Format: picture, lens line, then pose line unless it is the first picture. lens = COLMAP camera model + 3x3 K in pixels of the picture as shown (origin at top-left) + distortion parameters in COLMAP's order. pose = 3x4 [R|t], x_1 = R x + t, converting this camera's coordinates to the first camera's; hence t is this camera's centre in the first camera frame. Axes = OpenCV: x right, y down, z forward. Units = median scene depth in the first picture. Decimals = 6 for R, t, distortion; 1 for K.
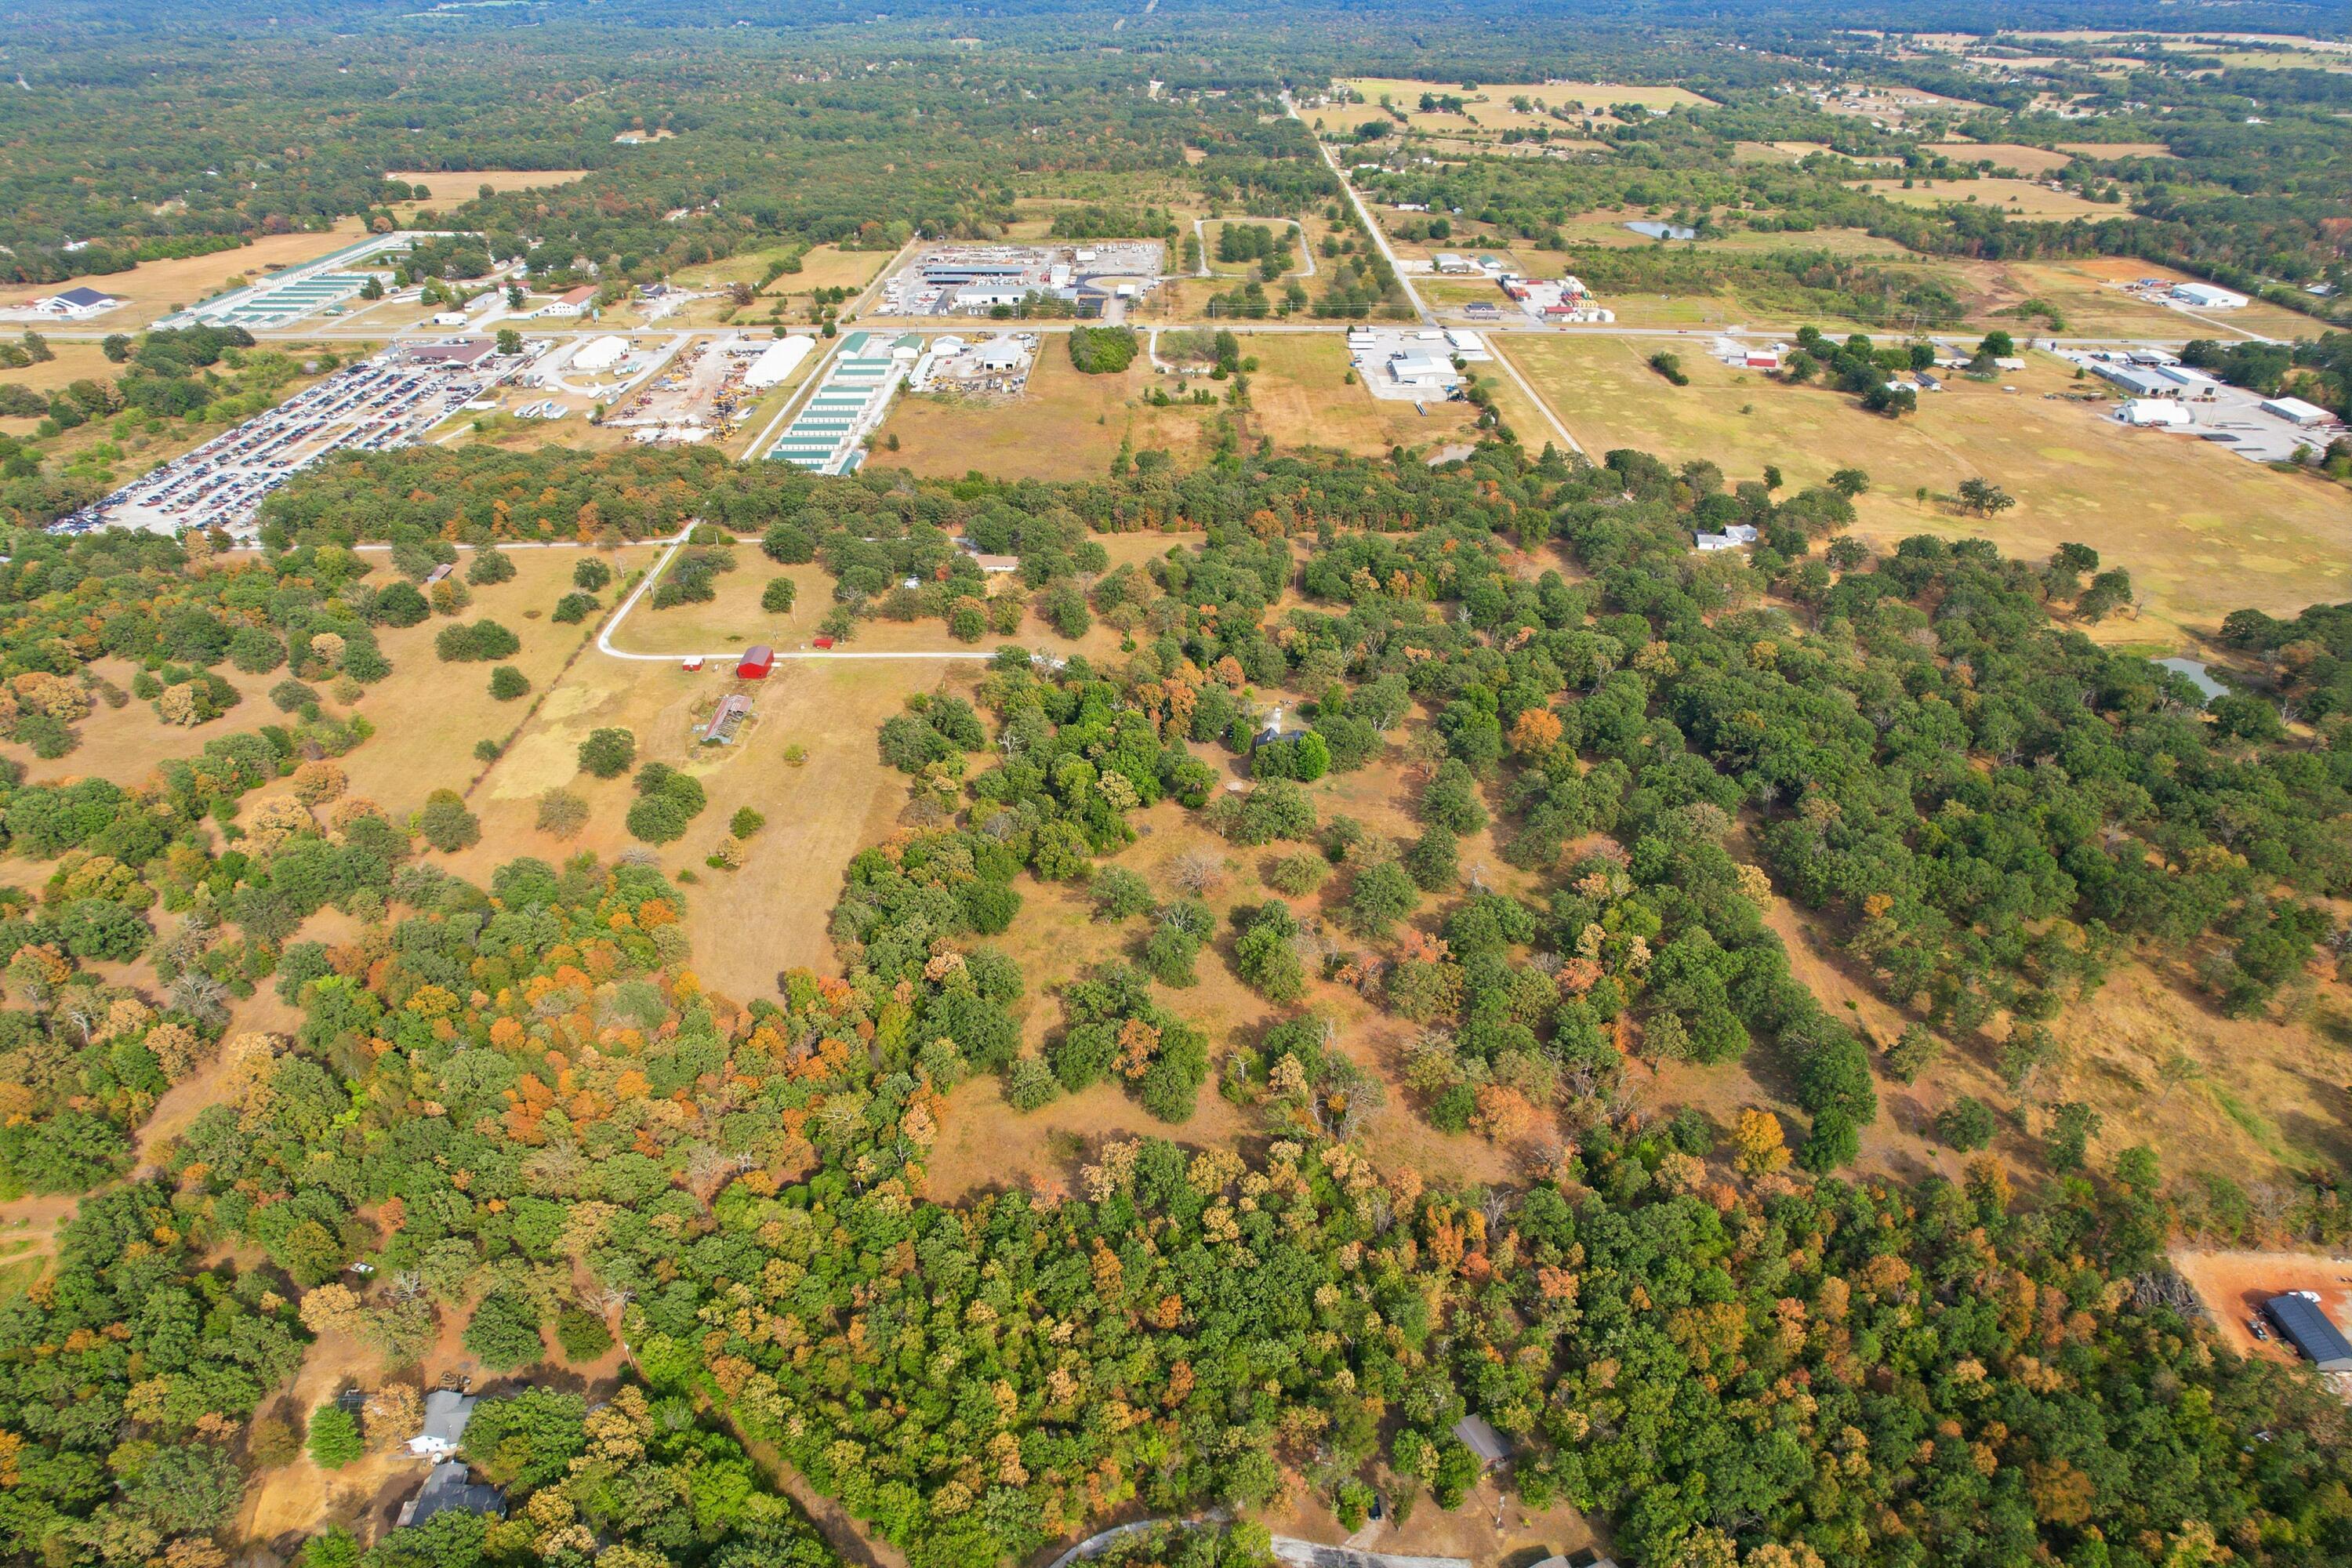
lens RADIAL K [[1496.2, 0, 1183.2], [0, 1496.2, 791.1], [0, 0, 1]] dist [-0.081549, 0.073178]
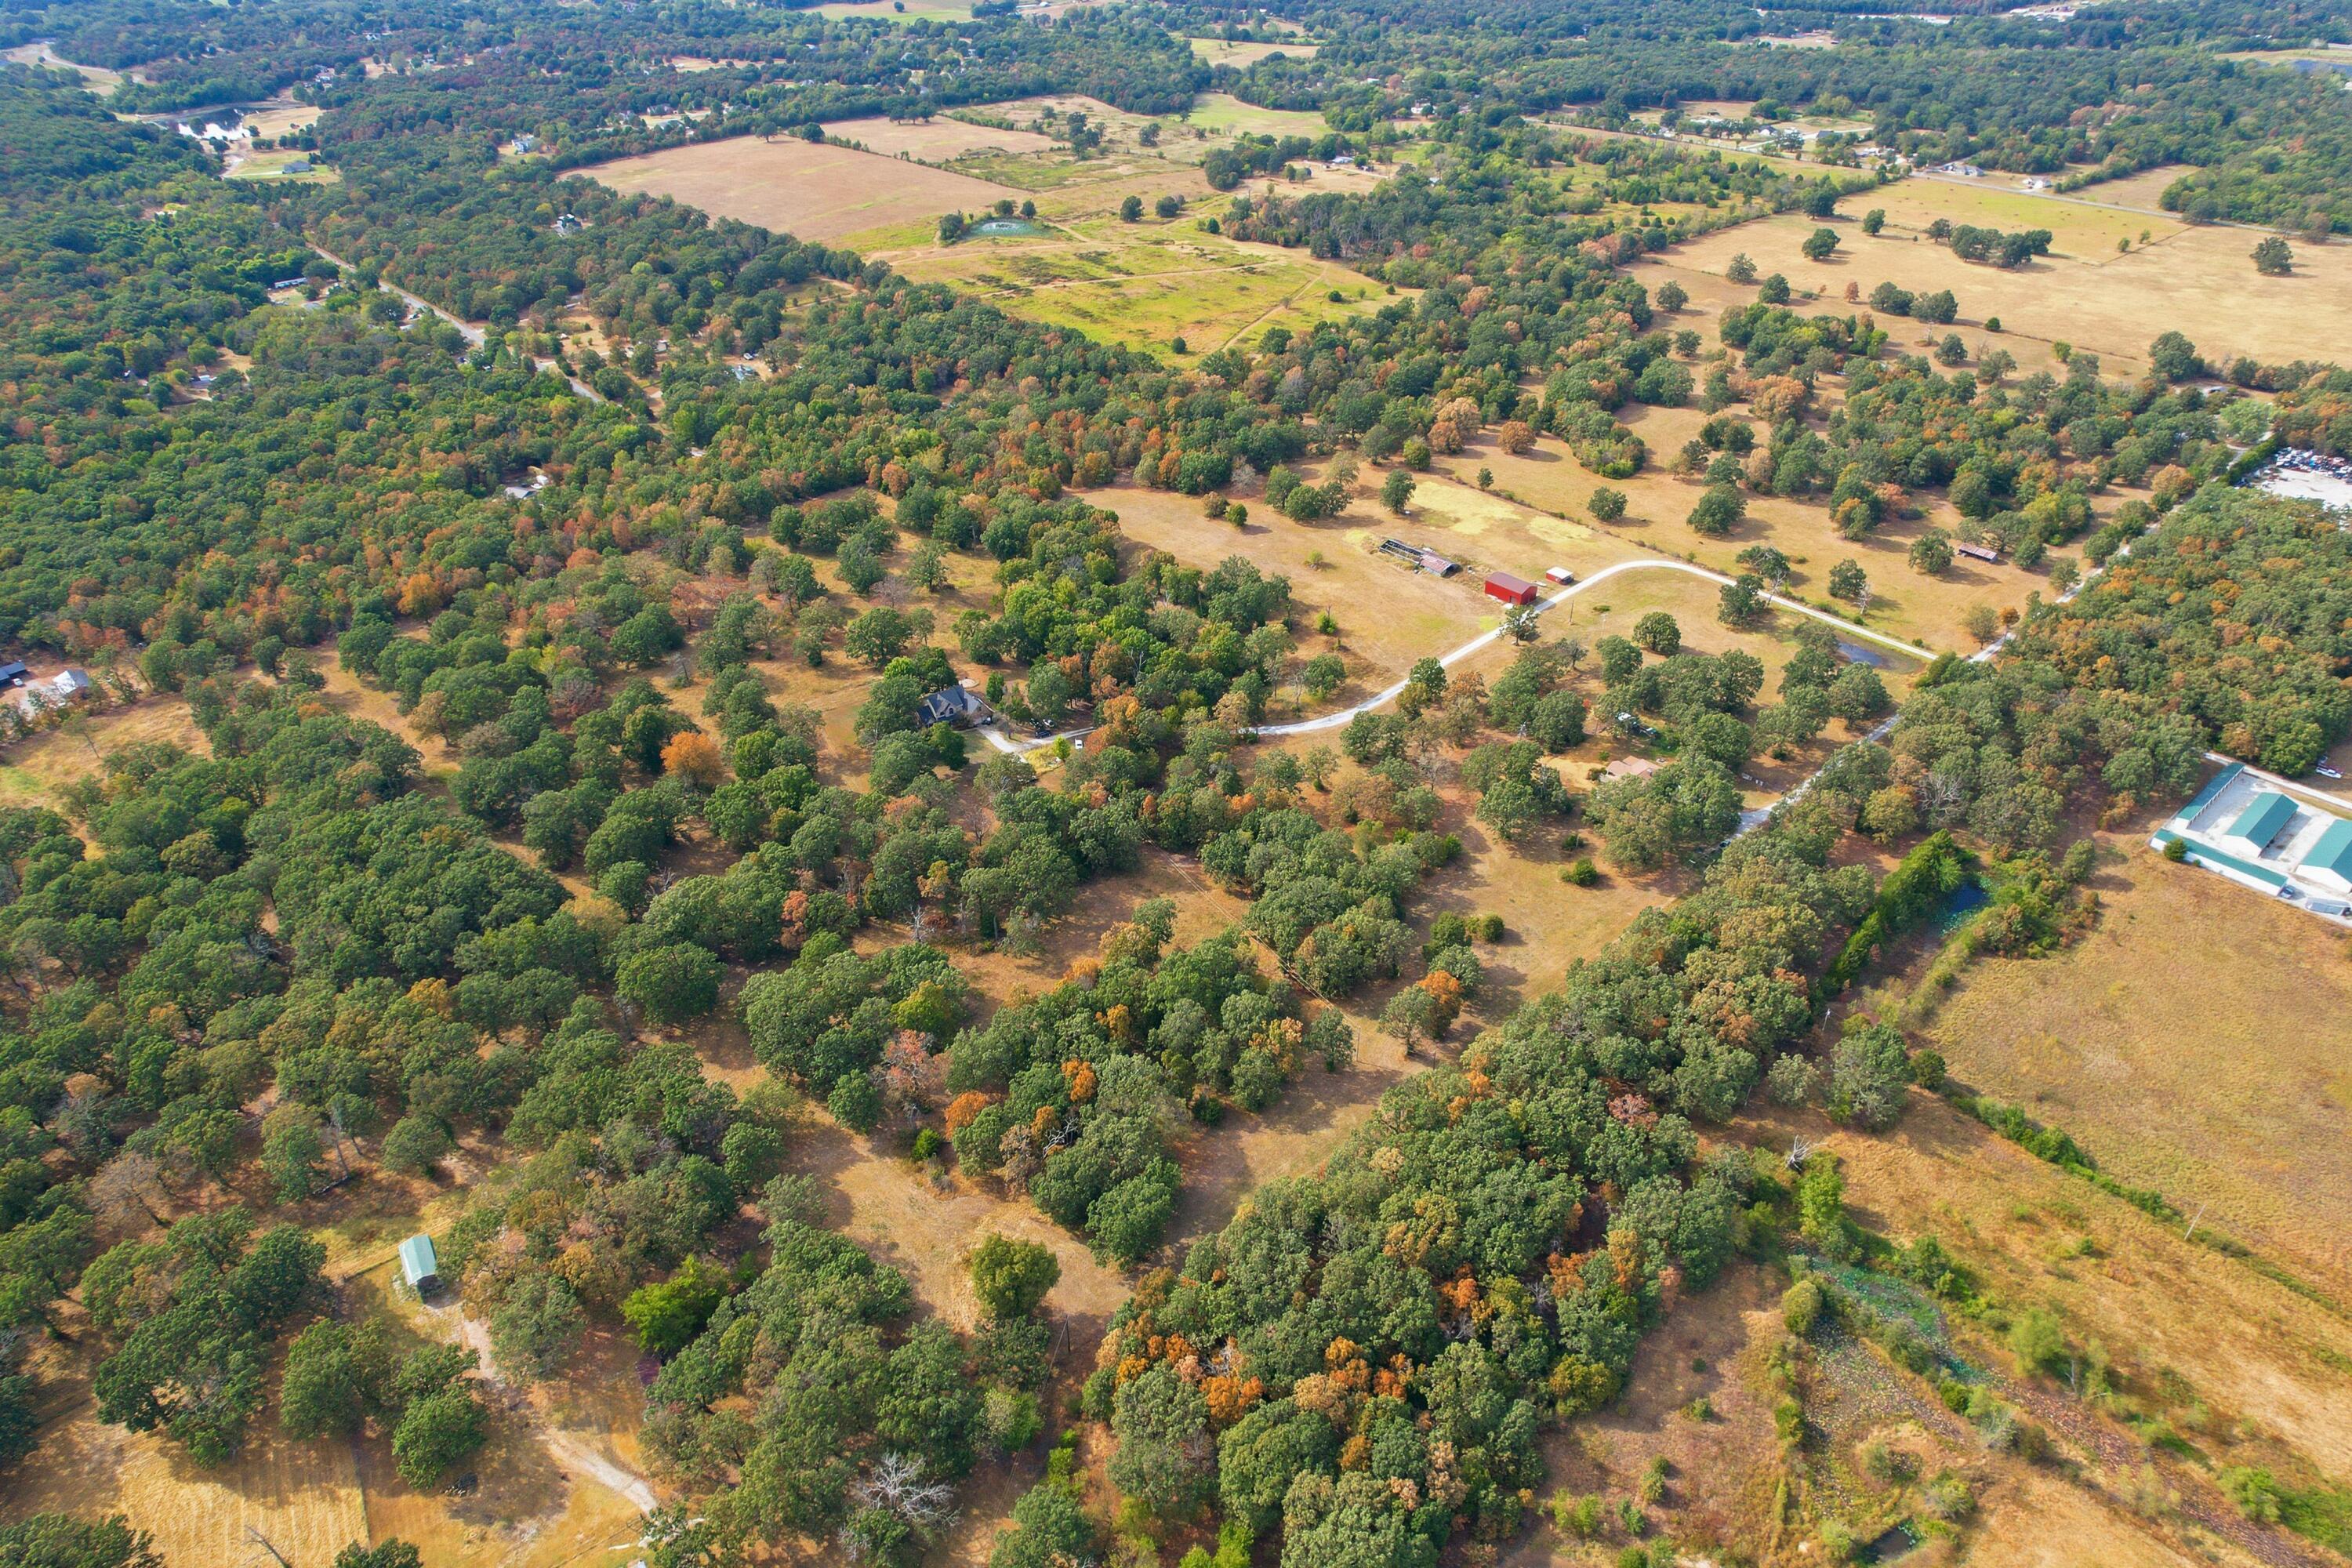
lens RADIAL K [[1496.2, 0, 1183.2], [0, 1496.2, 791.1], [0, 0, 1]] dist [-0.081549, 0.073178]
pose [[-0.741191, 0.375718, -0.556303, 0.348516], [-0.334601, 0.511649, 0.791365, -0.553712], [0.581961, 0.772691, -0.253514, 0.964660]]
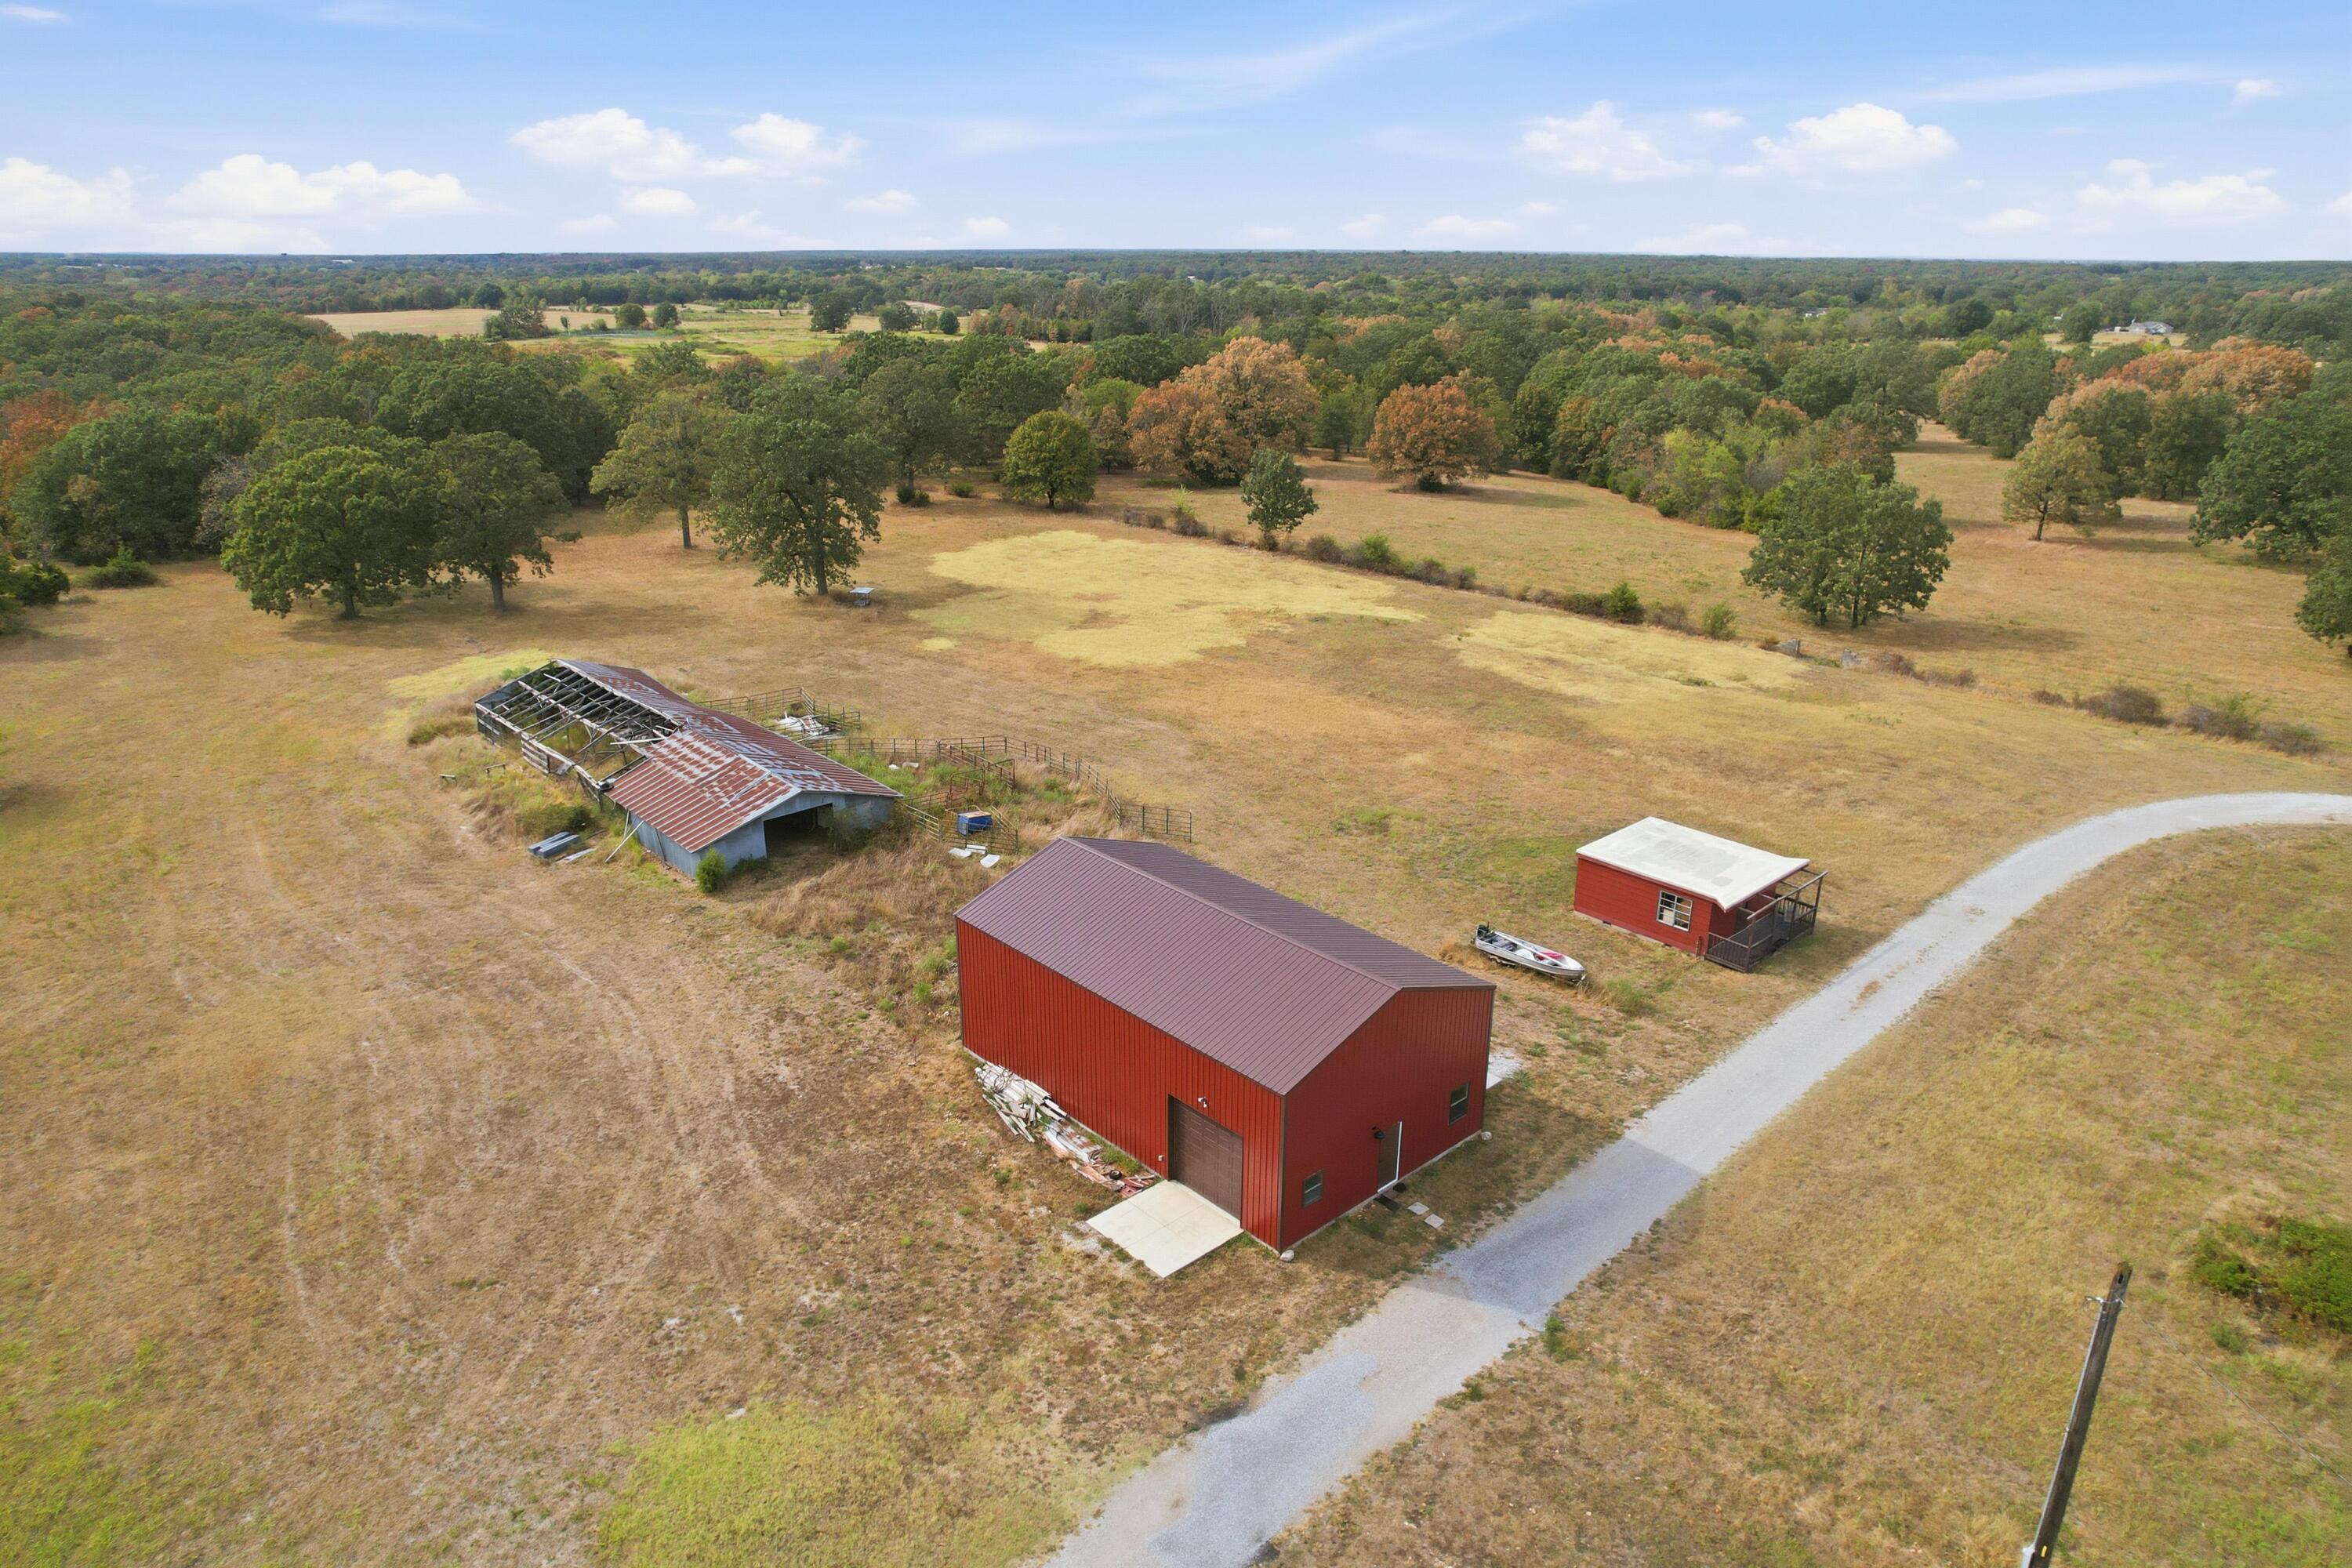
lens RADIAL K [[1496.2, 0, 1183.2], [0, 1496.2, 791.1], [0, 0, 1]] dist [-0.081549, 0.073178]
pose [[-0.744043, 0.225590, -0.628896, -0.186215], [-0.345047, 0.676298, 0.650817, -0.120246], [0.572139, 0.701234, -0.425356, 0.814358]]
